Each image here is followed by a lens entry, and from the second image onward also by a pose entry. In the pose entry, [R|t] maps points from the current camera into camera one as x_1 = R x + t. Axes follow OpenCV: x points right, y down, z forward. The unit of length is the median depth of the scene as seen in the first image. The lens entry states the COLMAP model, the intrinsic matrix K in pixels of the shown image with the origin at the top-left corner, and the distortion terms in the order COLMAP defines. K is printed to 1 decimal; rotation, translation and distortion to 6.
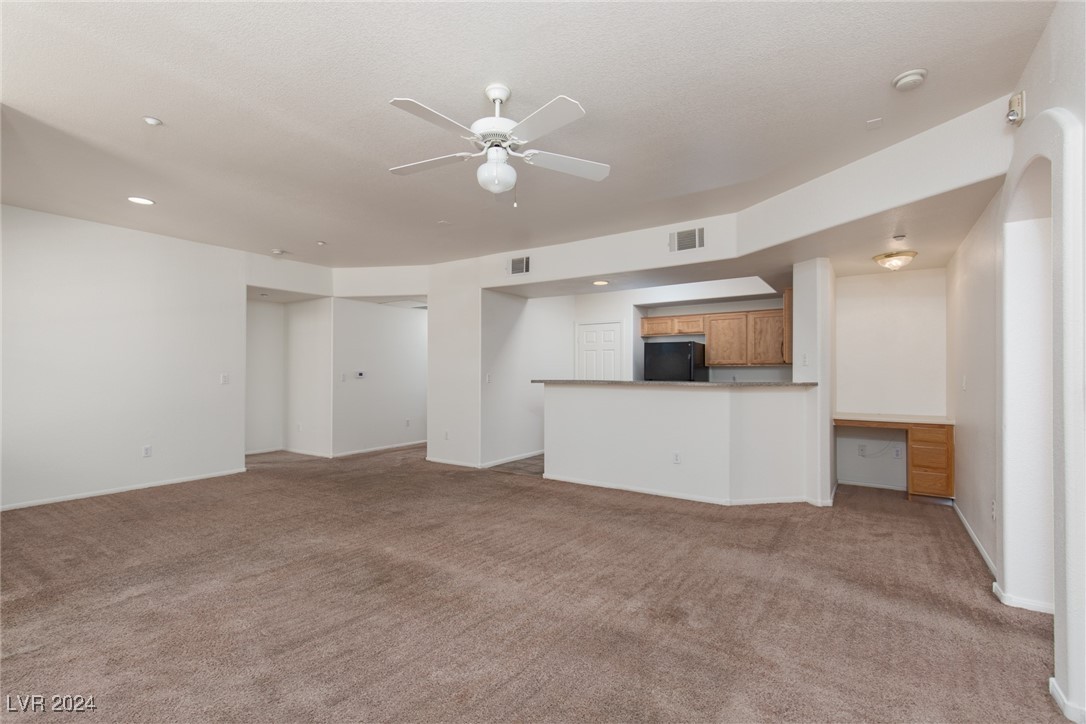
lens RADIAL K [[498.7, 0, 533.7], [0, 498.7, 376.3], [0, 0, 1]] dist [0.002842, 0.000421]
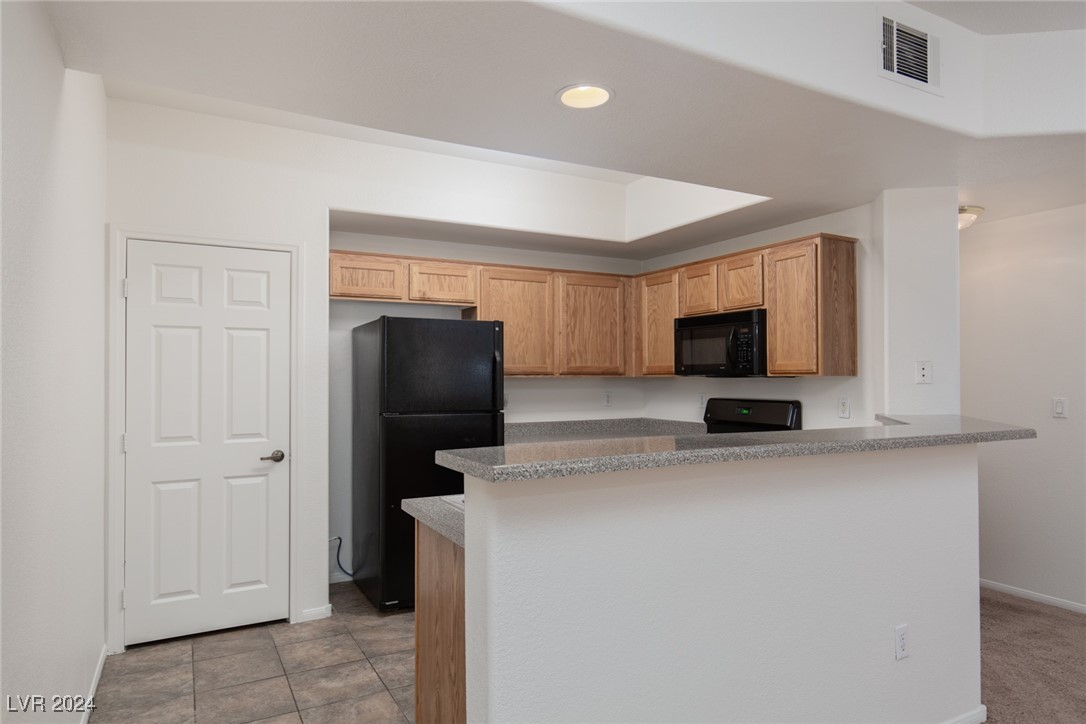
lens RADIAL K [[666.0, 0, 543.0], [0, 666.0, 362.0], [0, 0, 1]] dist [-0.001366, -0.000269]
pose [[0.448331, 0.013576, 0.893765, -0.182909], [0.006403, 0.999810, -0.018399, -0.023718], [-0.893845, 0.013972, 0.448159, 0.710015]]
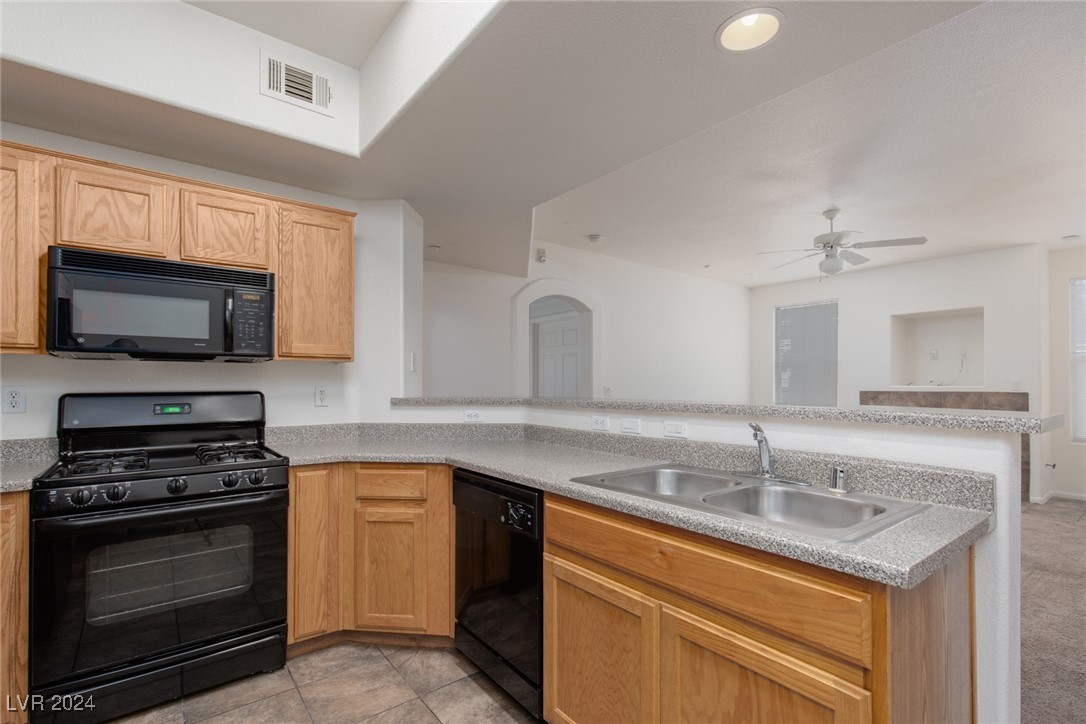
lens RADIAL K [[482.0, 0, 555.5], [0, 482.0, 378.7], [0, 0, 1]] dist [0.003244, 0.000361]
pose [[-0.954170, 0.000956, 0.299265, 0.131068], [-0.000567, 0.999987, -0.005003, -0.006159], [-0.299266, -0.004943, -0.954157, 1.054145]]
